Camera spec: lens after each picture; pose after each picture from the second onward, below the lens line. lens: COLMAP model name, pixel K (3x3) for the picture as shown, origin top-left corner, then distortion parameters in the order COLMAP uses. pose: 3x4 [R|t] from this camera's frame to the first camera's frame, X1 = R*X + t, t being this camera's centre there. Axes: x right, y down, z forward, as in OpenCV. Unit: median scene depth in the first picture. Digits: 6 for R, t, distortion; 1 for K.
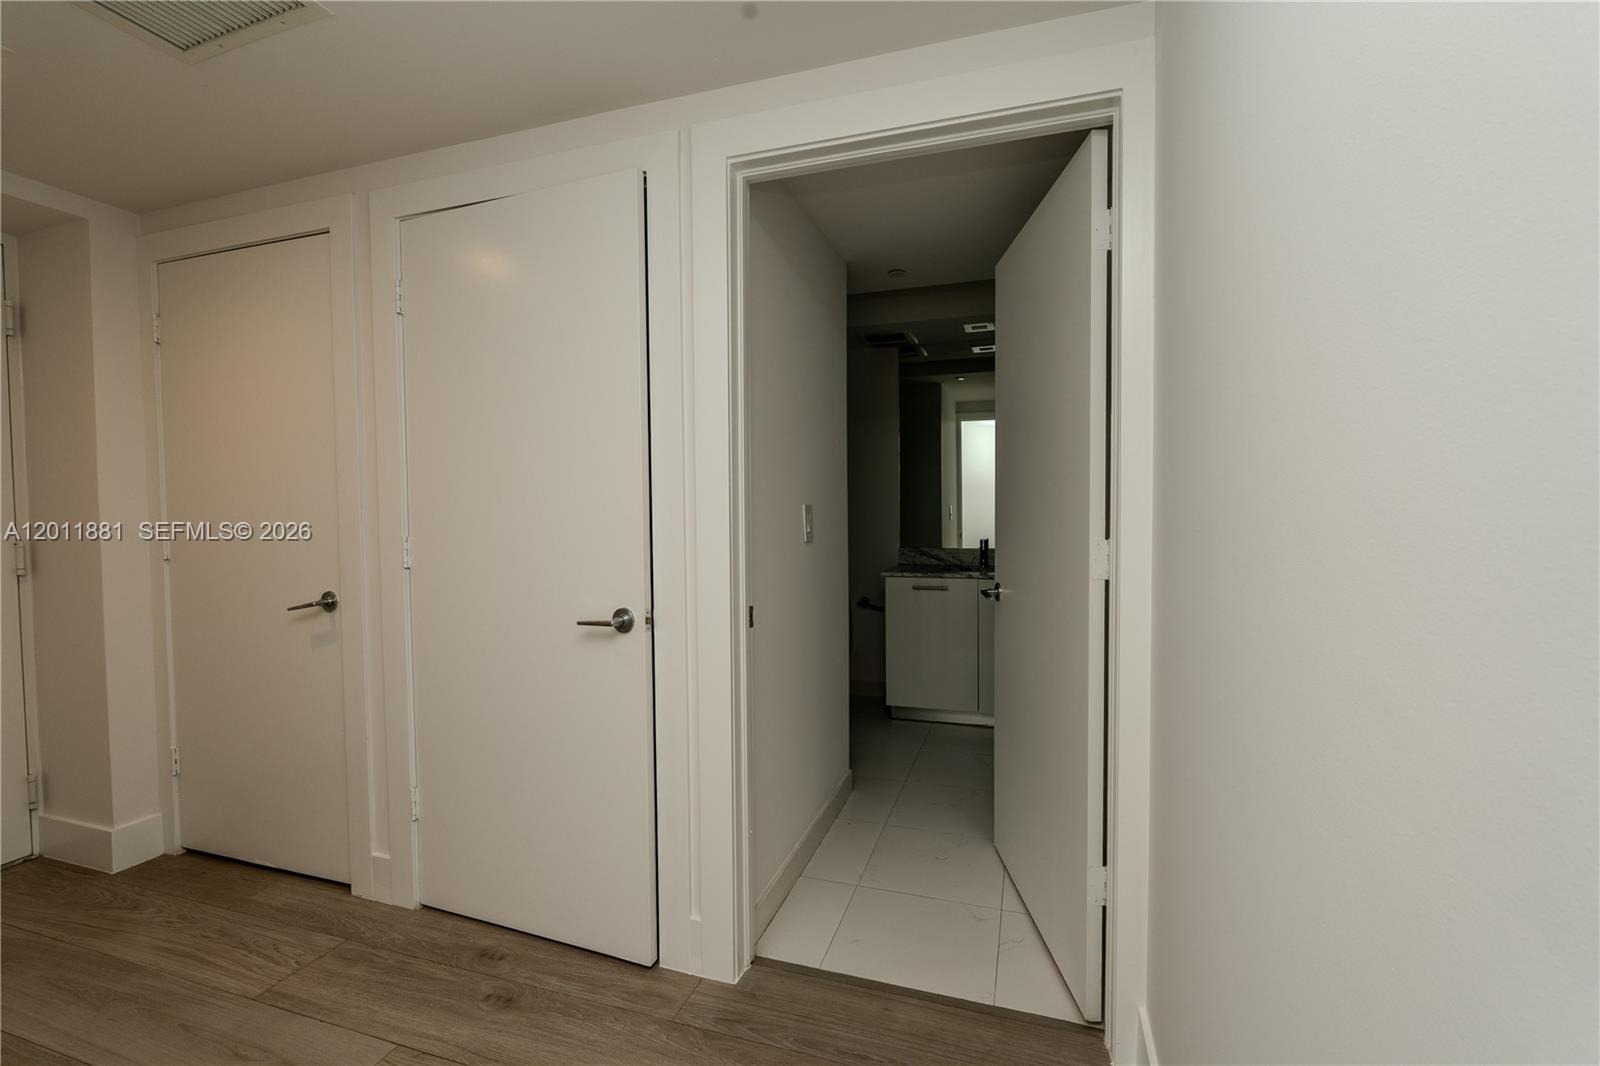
lens RADIAL K [[704.2, 0, 800.0], [0, 704.2, 533.0], [0, 0, 1]] dist [-0.001086, -0.000102]
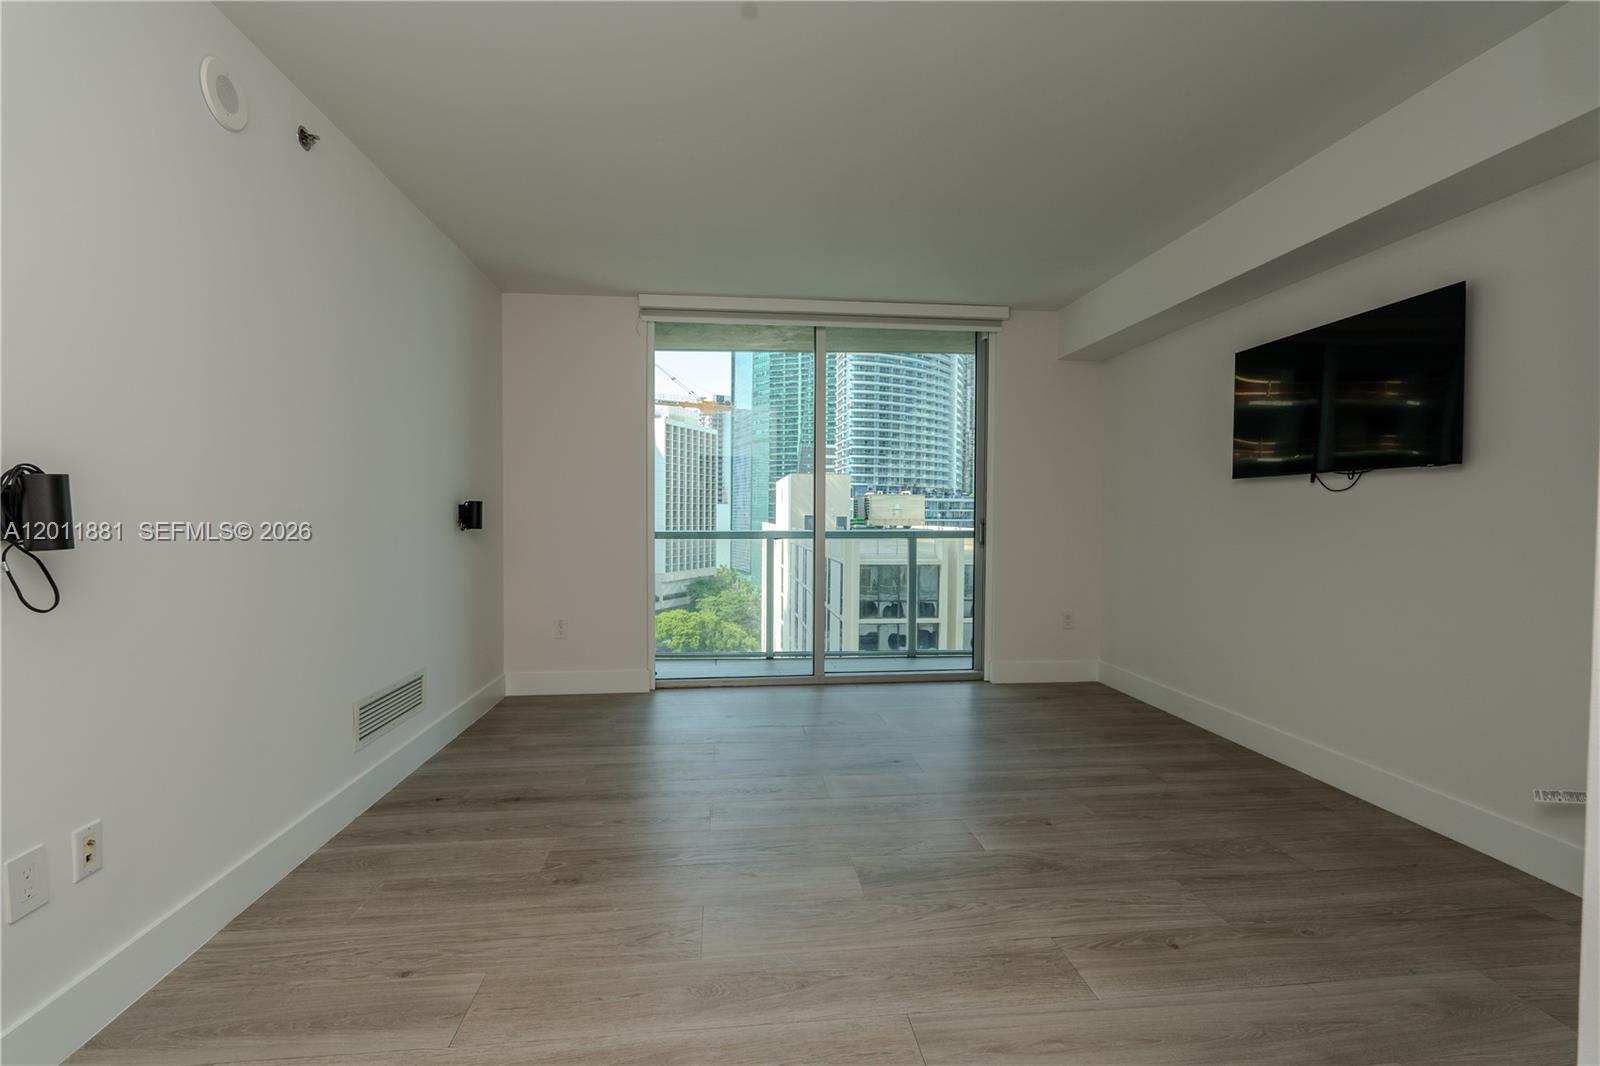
lens RADIAL K [[704.2, 0, 800.0], [0, 704.2, 533.0], [0, 0, 1]] dist [-0.001086, -0.000102]
pose [[0.911463, -0.004193, 0.411360, -0.517299], [0.004309, 0.999991, 0.000647, 0.003342], [-0.411358, 0.001183, 0.911473, -0.364026]]
